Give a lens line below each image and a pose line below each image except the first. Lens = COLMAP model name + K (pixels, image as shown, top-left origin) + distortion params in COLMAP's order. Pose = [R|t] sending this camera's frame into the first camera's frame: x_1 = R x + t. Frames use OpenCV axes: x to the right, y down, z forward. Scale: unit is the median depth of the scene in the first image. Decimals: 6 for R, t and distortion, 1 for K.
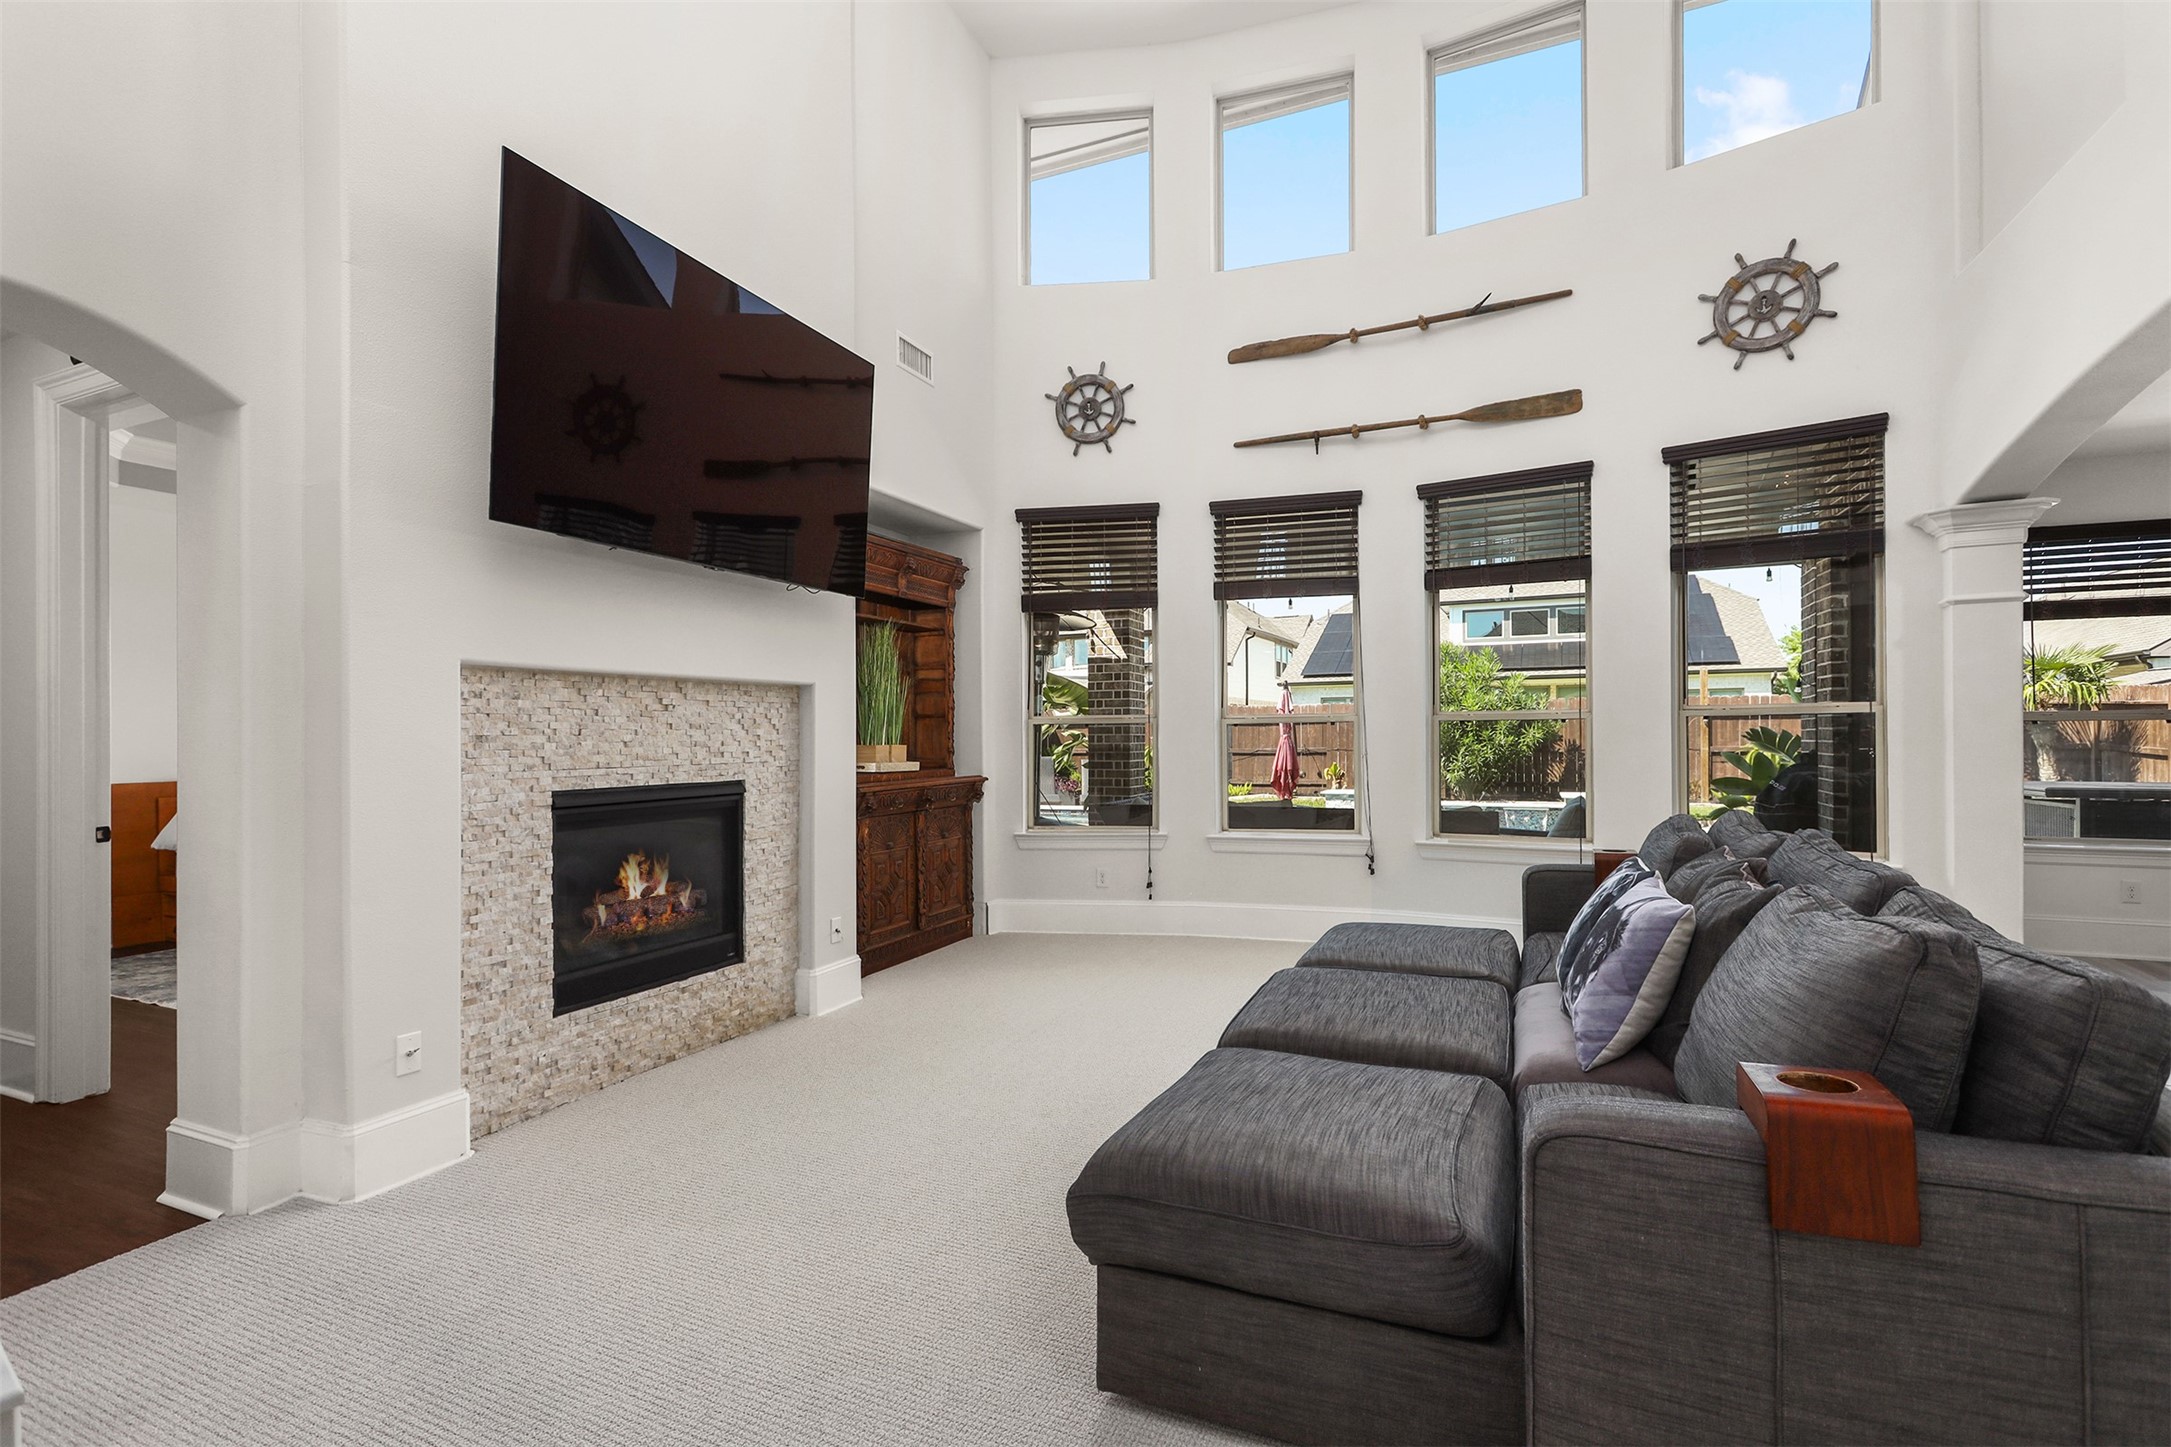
lens RADIAL K [[1000.4, 0, 1085.5], [0, 1000.4, 723.5], [0, 0, 1]] dist [-0.002698, -0.000873]
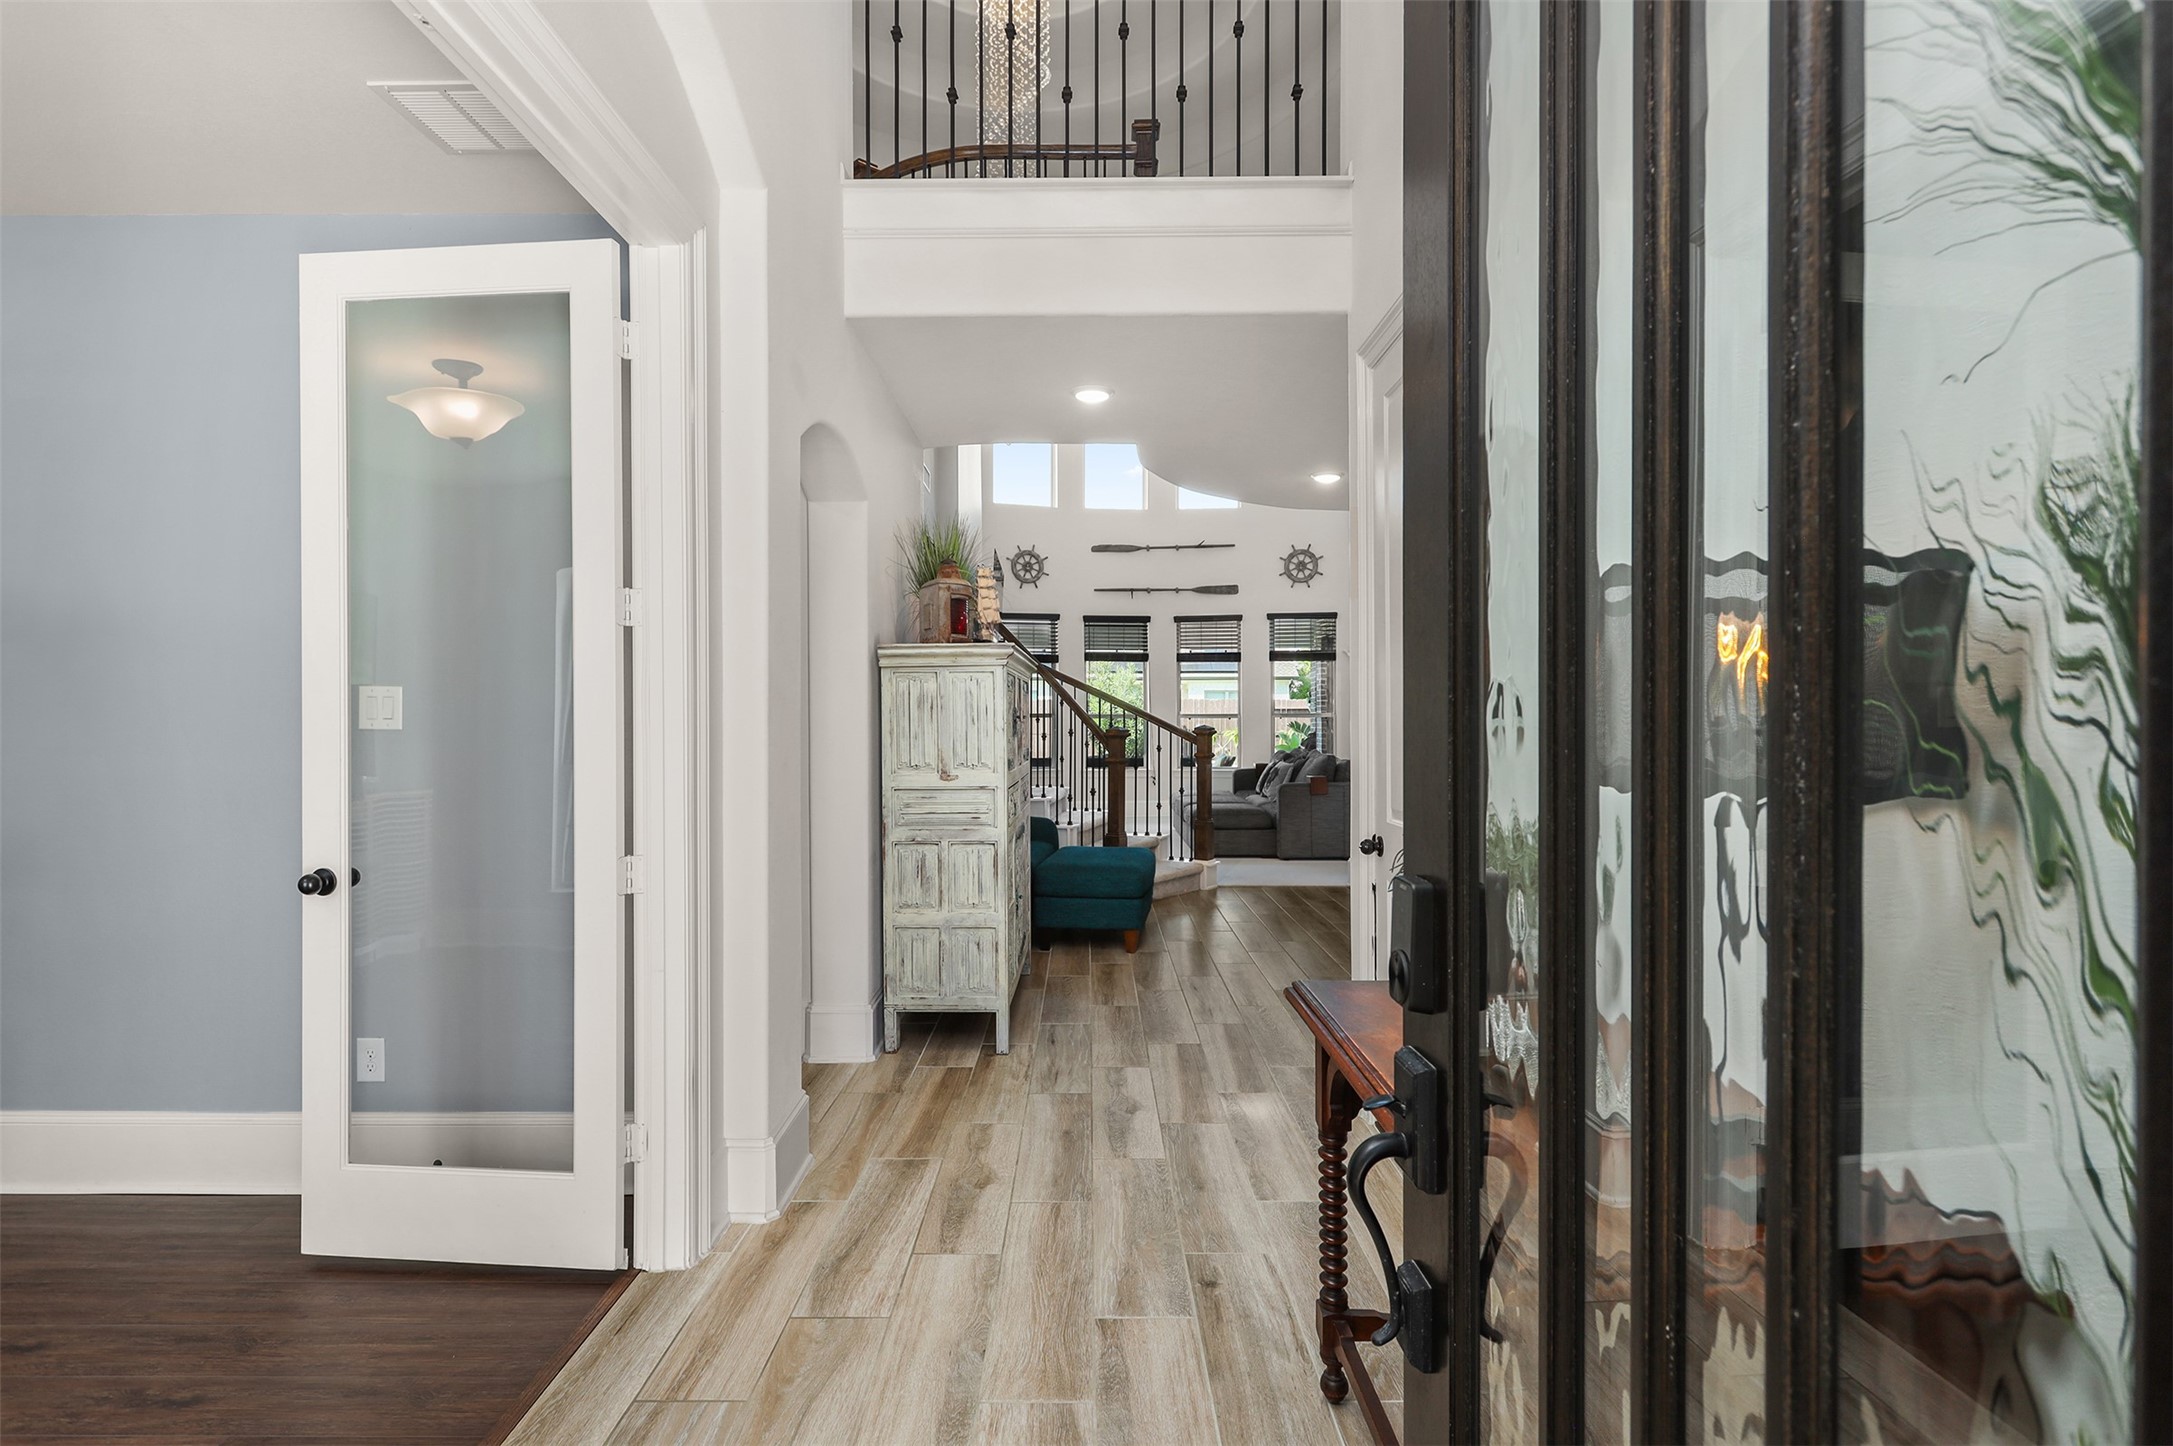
lens RADIAL K [[1054.5, 0, 1092.2], [0, 1054.5, 695.3], [0, 0, 1]] dist [0.013414, -0.000306]
pose [[0.911267, 0.014507, 0.411560, -0.931123], [-0.007492, 0.999798, -0.018654, -0.008670], [-0.411748, 0.013915, 0.911192, -1.265400]]
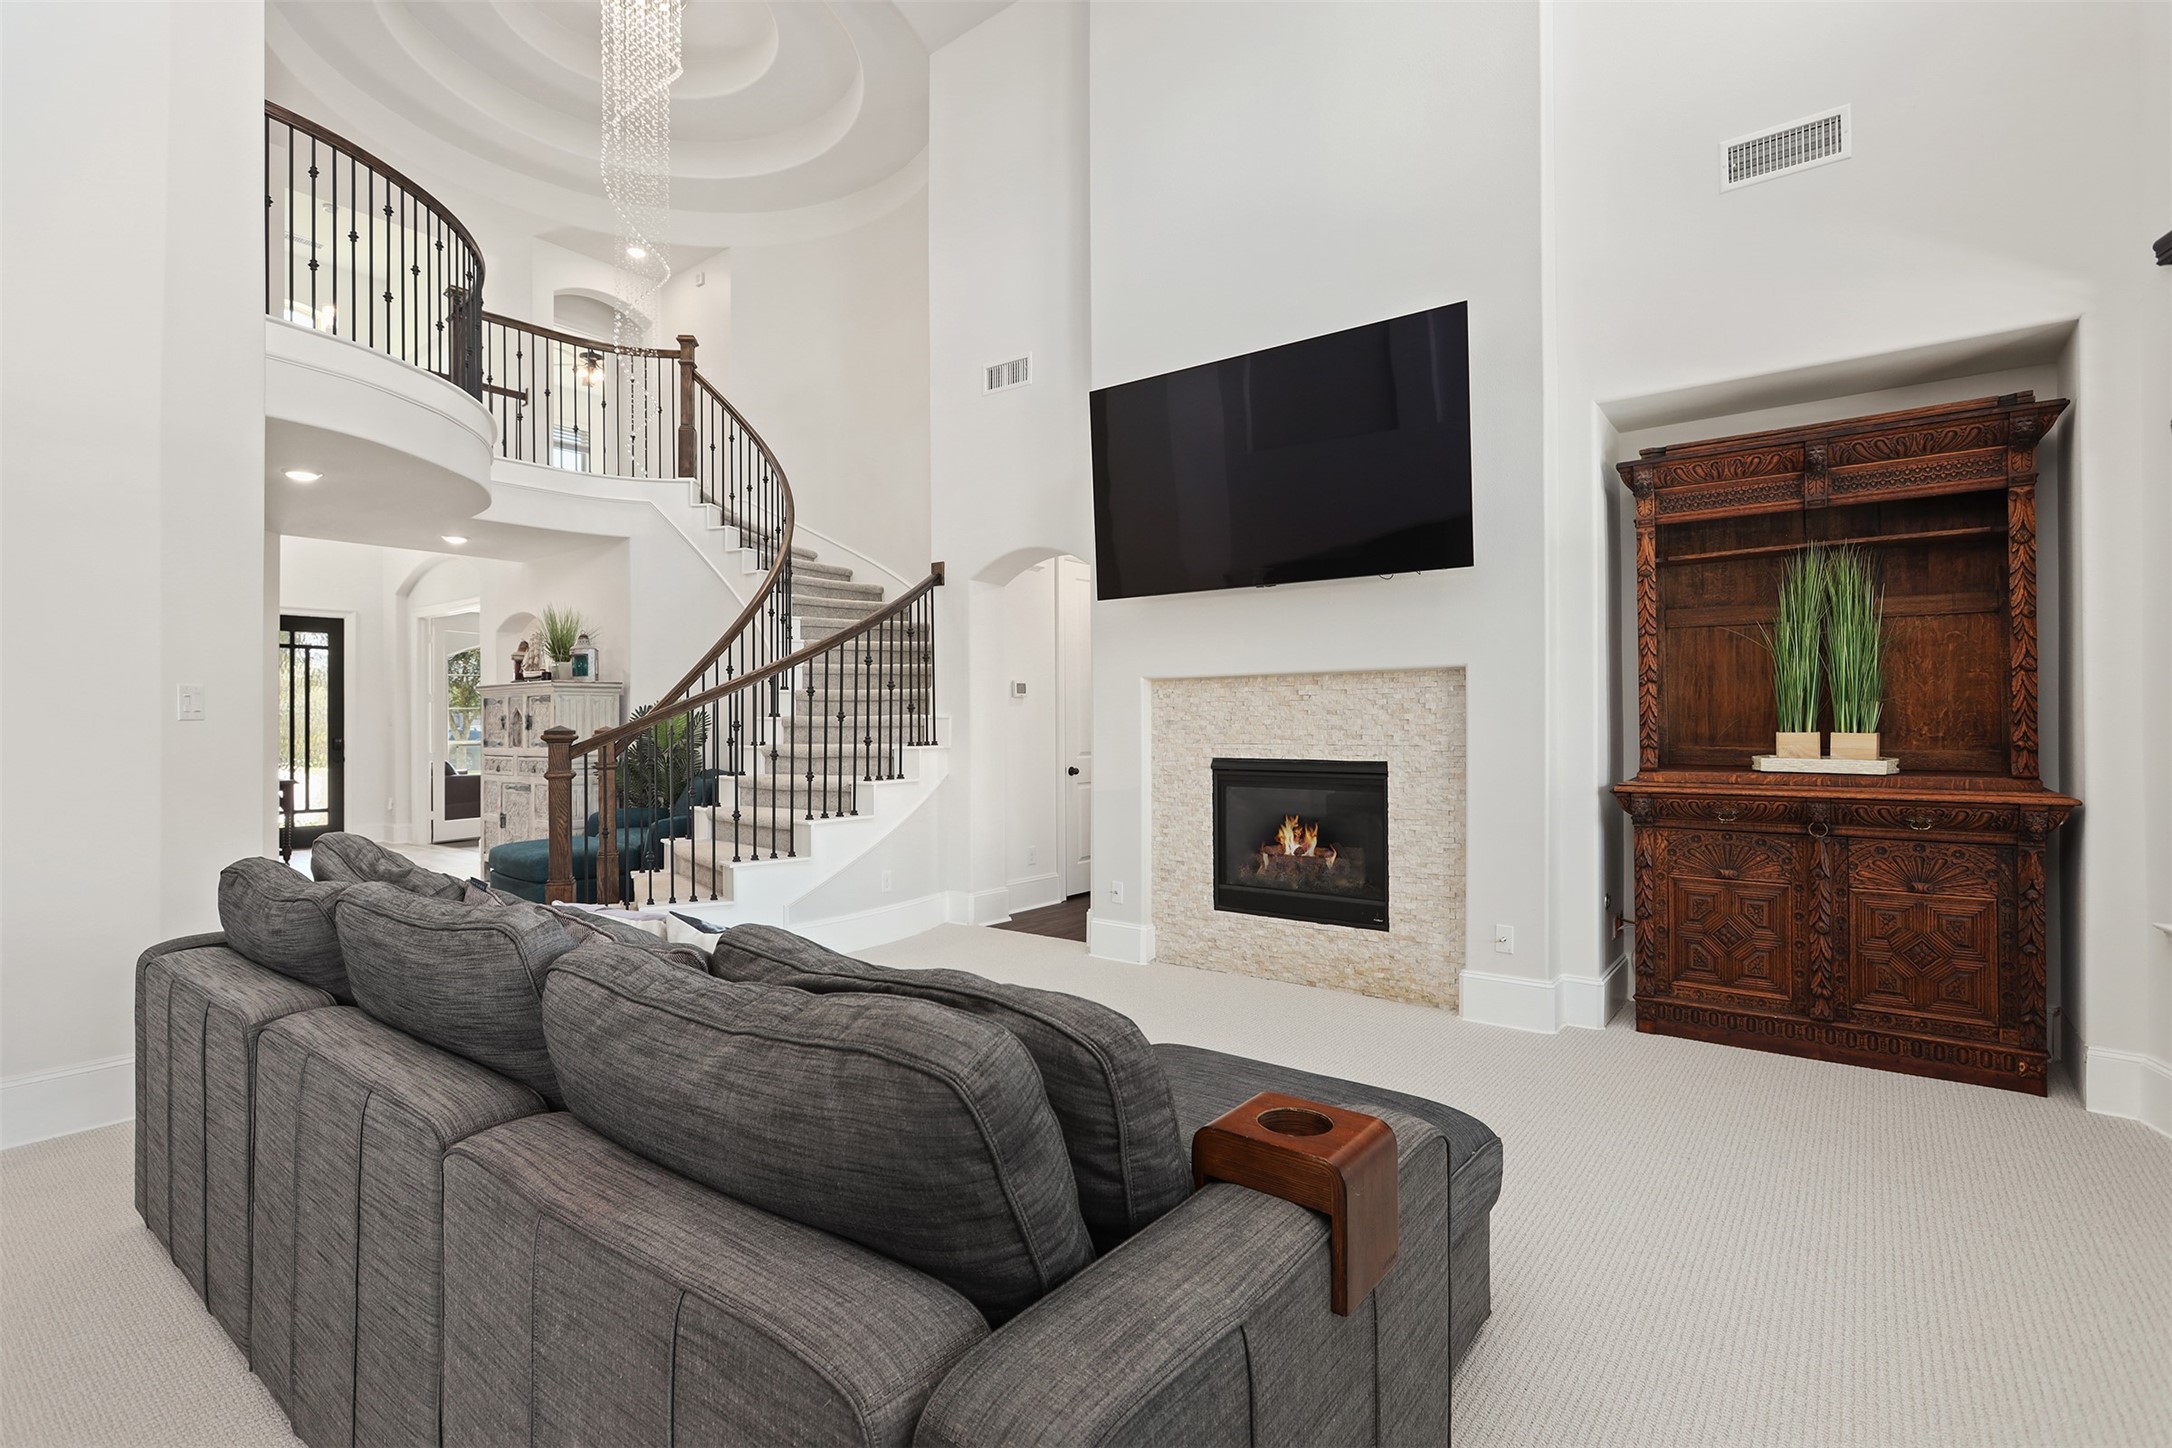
lens RADIAL K [[1054.0, 0, 1091.7], [0, 1054.0, 696.3], [0, 0, 1]] dist [0.013414, -0.000306]
pose [[-0.241812, -0.004886, -0.970311, 0.682690], [0.024849, 0.999628, -0.011226, -0.006888], [0.970005, -0.026826, -0.241601, 0.796825]]
